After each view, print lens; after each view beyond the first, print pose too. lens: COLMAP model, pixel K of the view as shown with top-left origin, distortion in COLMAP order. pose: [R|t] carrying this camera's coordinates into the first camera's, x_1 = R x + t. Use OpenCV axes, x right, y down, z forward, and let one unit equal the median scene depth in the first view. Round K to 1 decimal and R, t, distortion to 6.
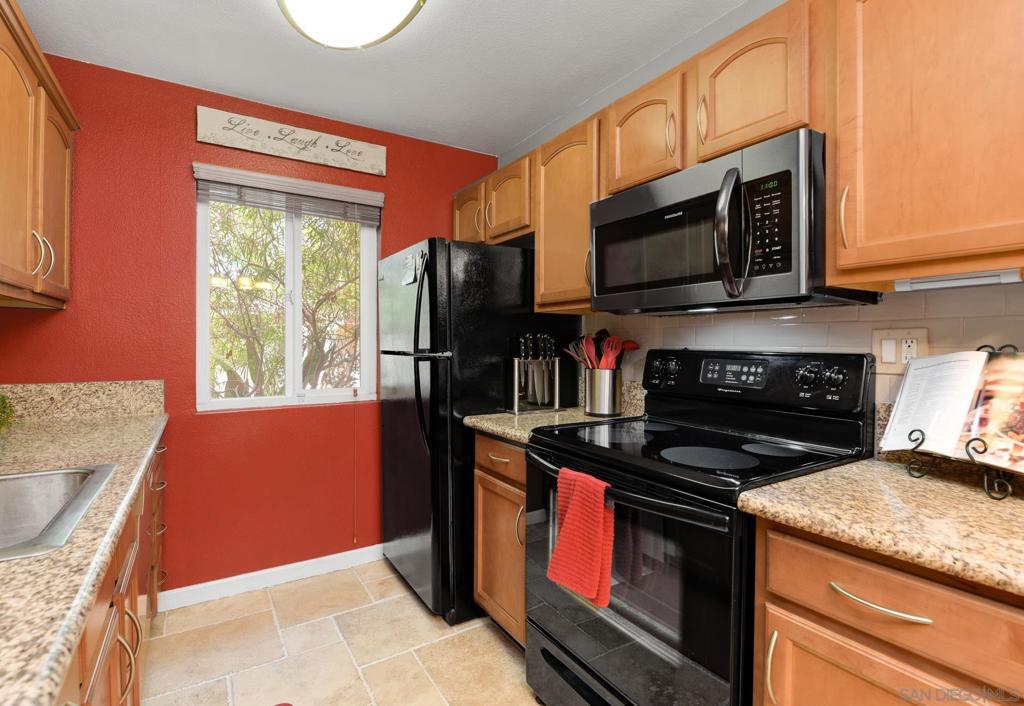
lens RADIAL K [[484.0, 0, 511.6], [0, 484.0, 350.8], [0, 0, 1]] dist [-0.003315, -0.001673]
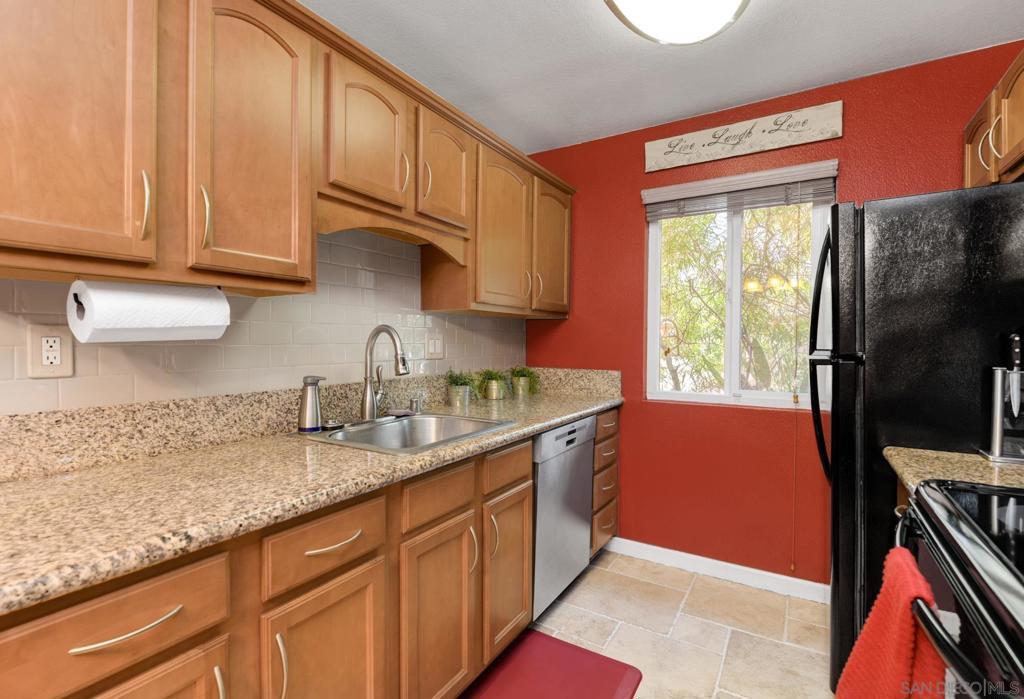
lens RADIAL K [[481.6, 0, 512.0], [0, 481.6, 349.5], [0, 0, 1]] dist [0.002812, 0.000209]
pose [[0.436383, 0.015664, -0.899625, 0.278517], [-0.016042, 0.999825, 0.009627, -0.003091], [0.899618, 0.010231, 0.436557, 0.183099]]
